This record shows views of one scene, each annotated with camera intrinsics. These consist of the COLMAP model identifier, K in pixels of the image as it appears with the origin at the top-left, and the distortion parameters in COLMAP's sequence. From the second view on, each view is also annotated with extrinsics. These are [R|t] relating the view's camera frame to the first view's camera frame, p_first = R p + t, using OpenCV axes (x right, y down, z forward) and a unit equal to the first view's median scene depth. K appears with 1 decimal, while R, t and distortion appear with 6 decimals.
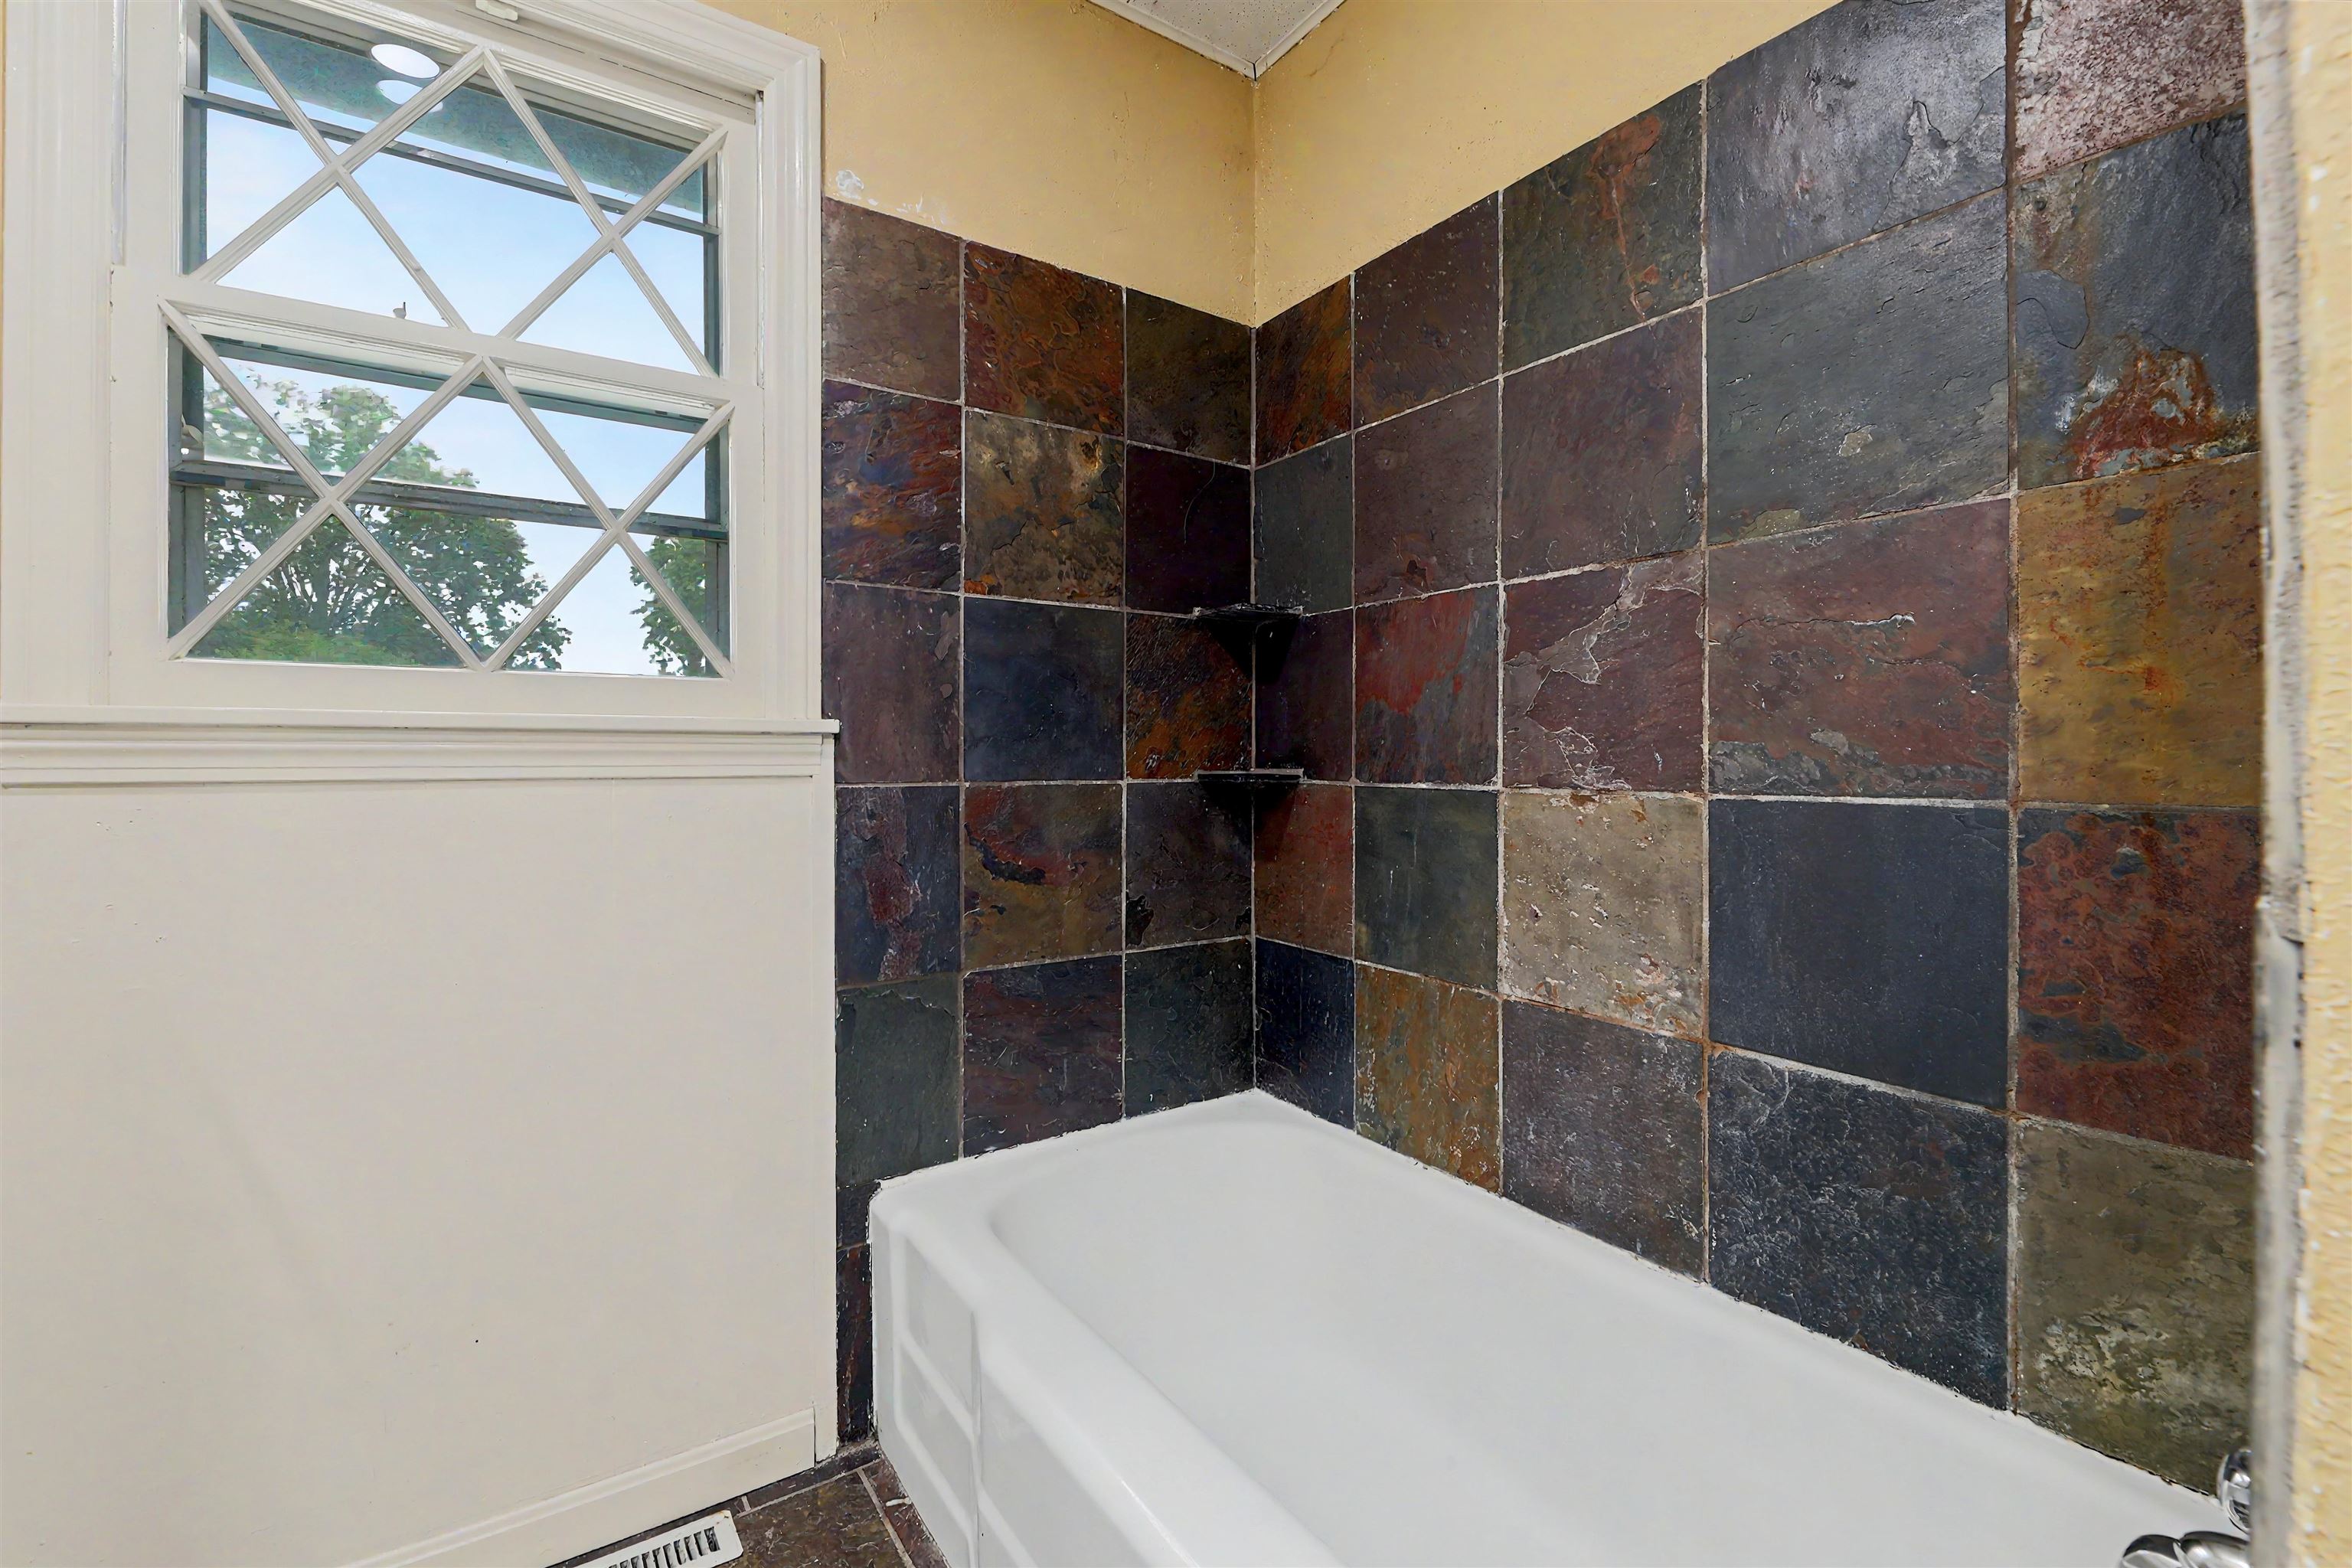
lens RADIAL K [[1012.0, 0, 1181.1], [0, 1012.0, 777.5], [0, 0, 1]] dist [0.000697, -0.002157]
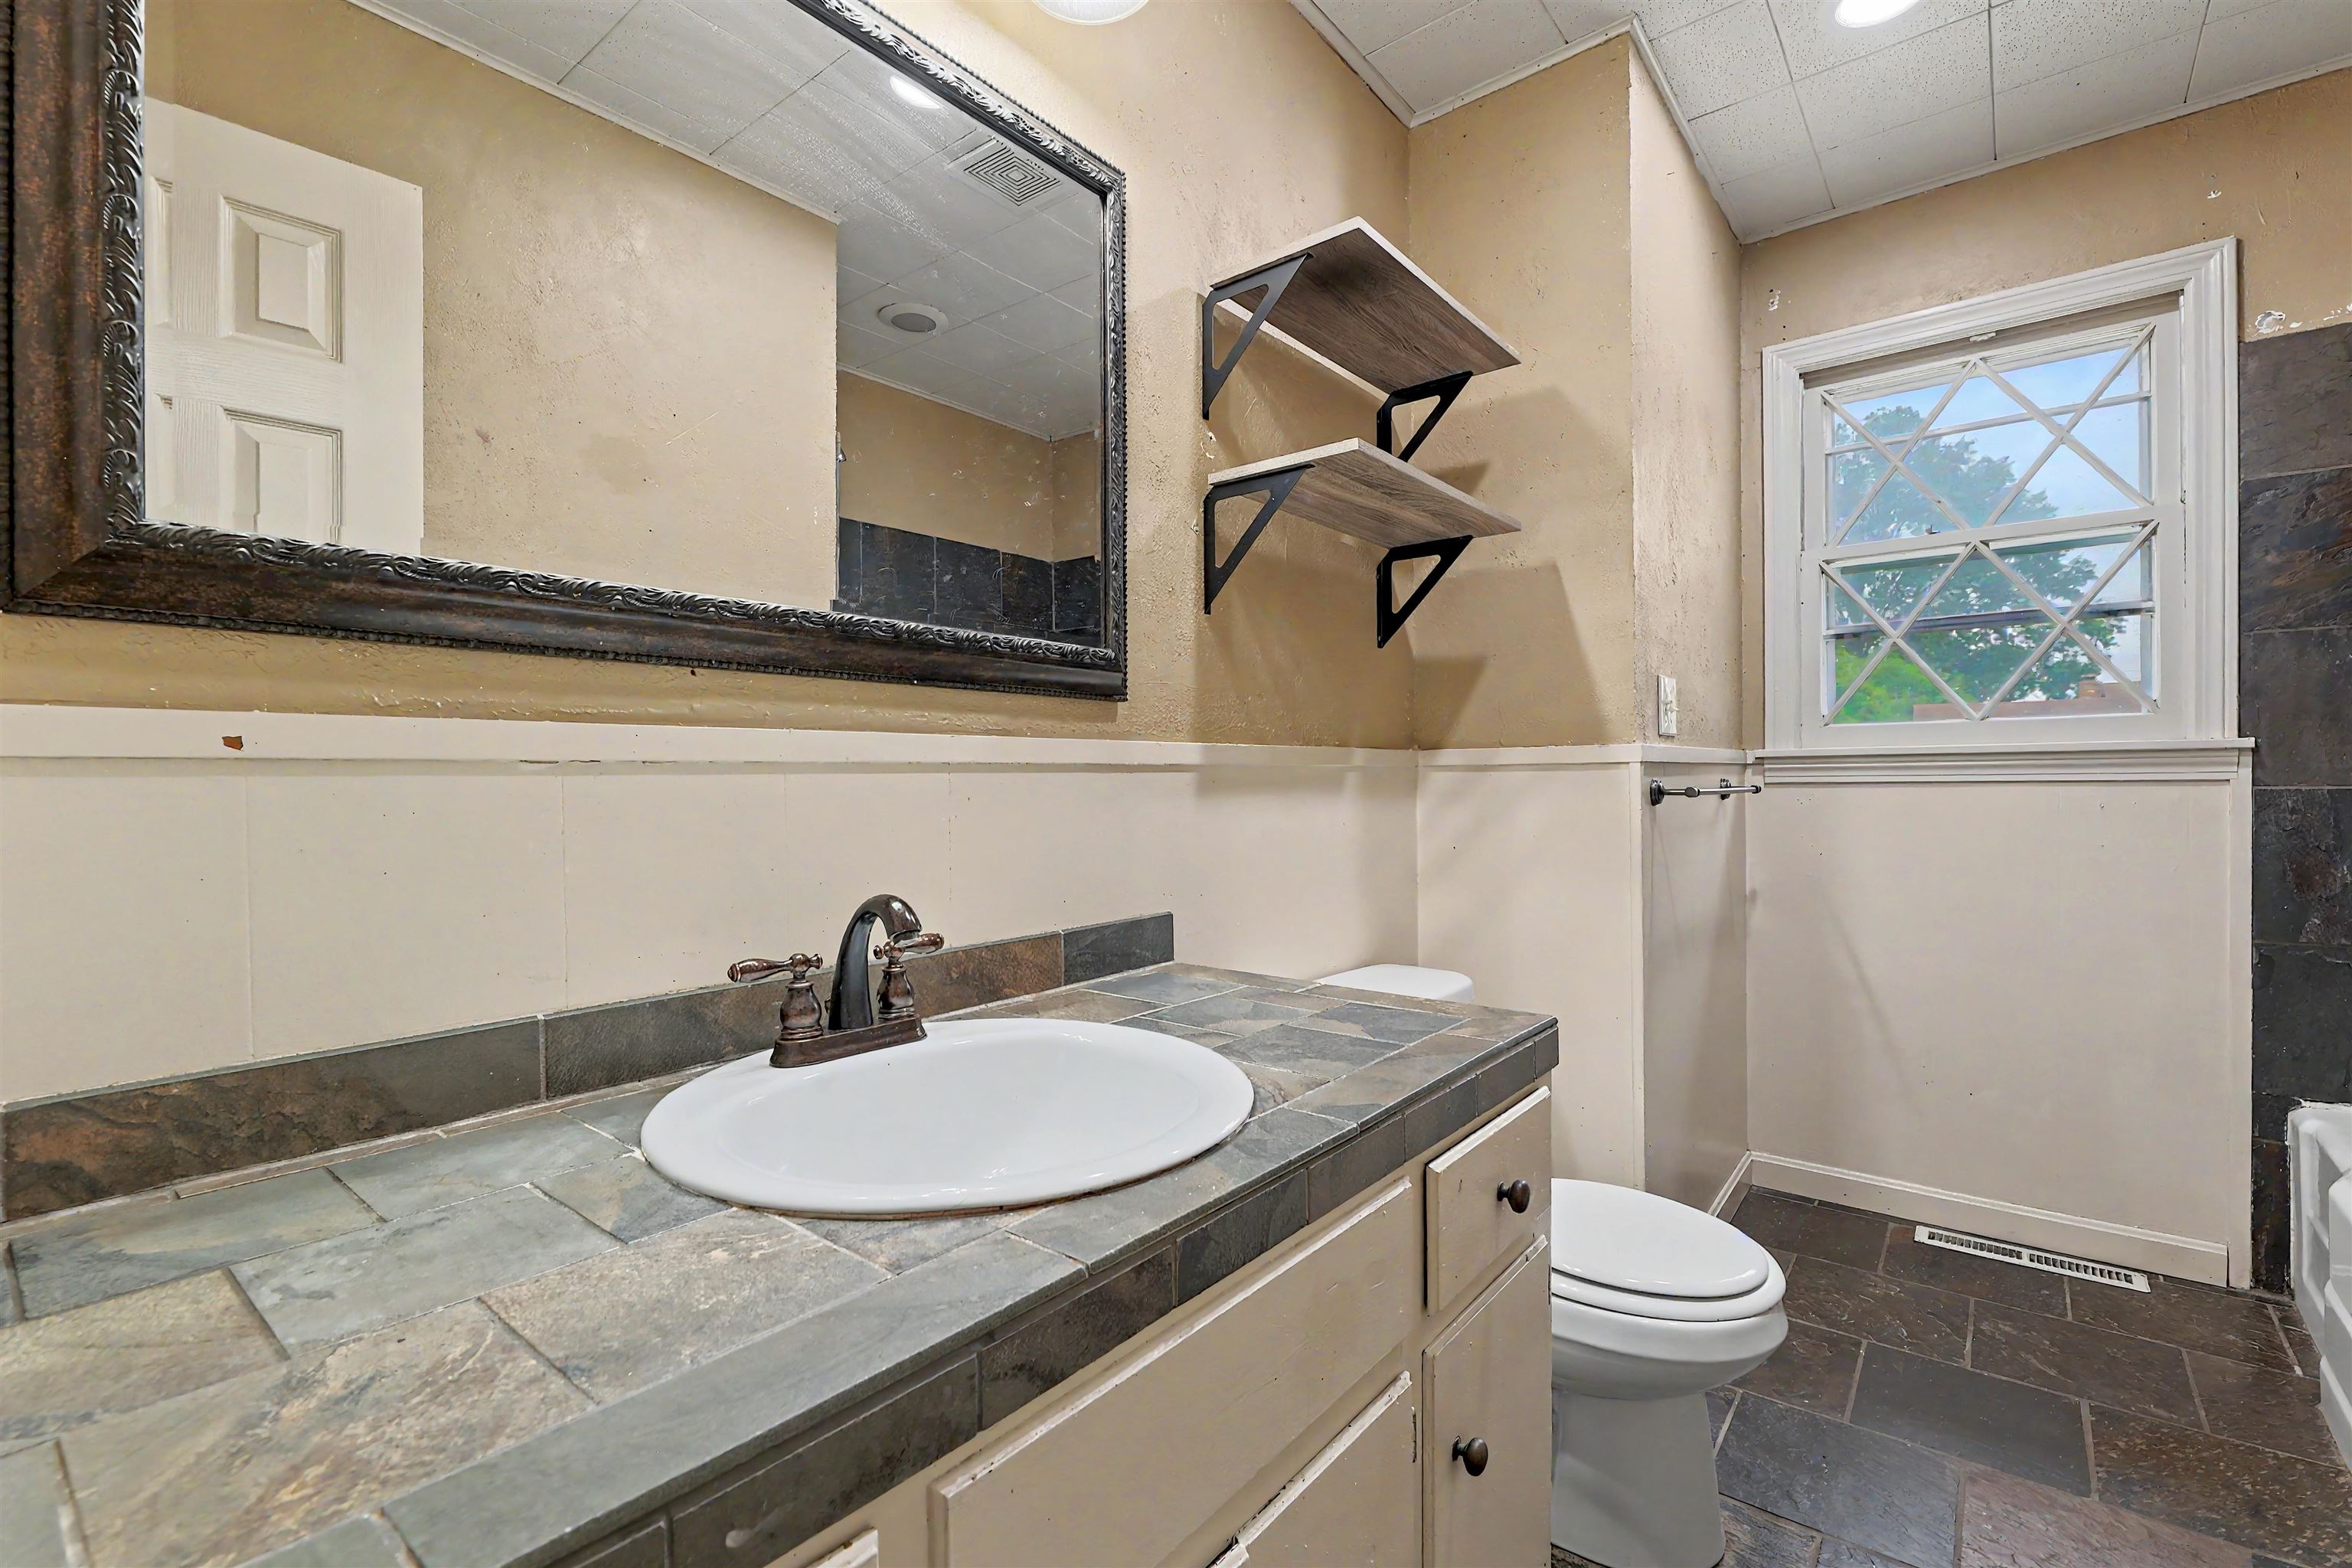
lens RADIAL K [[1012.0, 0, 1184.8], [0, 1012.0, 785.6], [0, 0, 1]] dist [0.000697, -0.002157]
pose [[0.276361, -0.000426, -0.961054, 0.537015], [-0.000738, 1.000000, -0.000655, 0.006930], [0.961054, 0.000891, 0.276361, -0.699795]]
